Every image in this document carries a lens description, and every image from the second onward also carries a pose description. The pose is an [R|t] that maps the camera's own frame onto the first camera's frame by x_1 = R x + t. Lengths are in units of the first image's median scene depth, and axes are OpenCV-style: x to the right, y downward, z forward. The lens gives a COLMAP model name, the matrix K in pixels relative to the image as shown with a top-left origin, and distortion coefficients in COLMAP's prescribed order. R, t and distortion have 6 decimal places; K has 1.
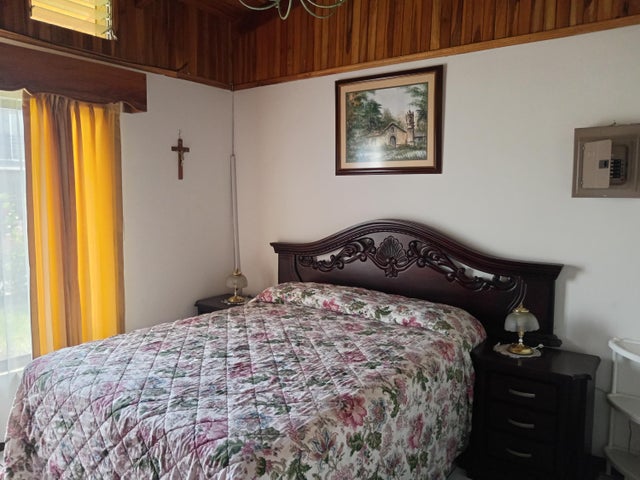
lens RADIAL K [[498.9, 0, 322.1], [0, 498.9, 241.8], [0, 0, 1]] dist [-0.002238, -0.000314]
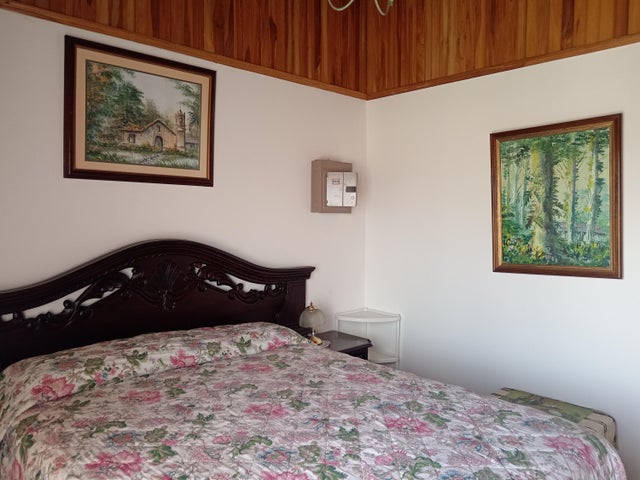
lens RADIAL K [[498.9, 0, 321.8], [0, 498.9, 238.0], [0, 0, 1]] dist [-0.002238, -0.000314]
pose [[0.184000, -0.045921, 0.981853, -0.627888], [0.088150, 0.995654, 0.030047, -0.051134], [-0.978965, 0.081022, 0.187249, 0.627092]]
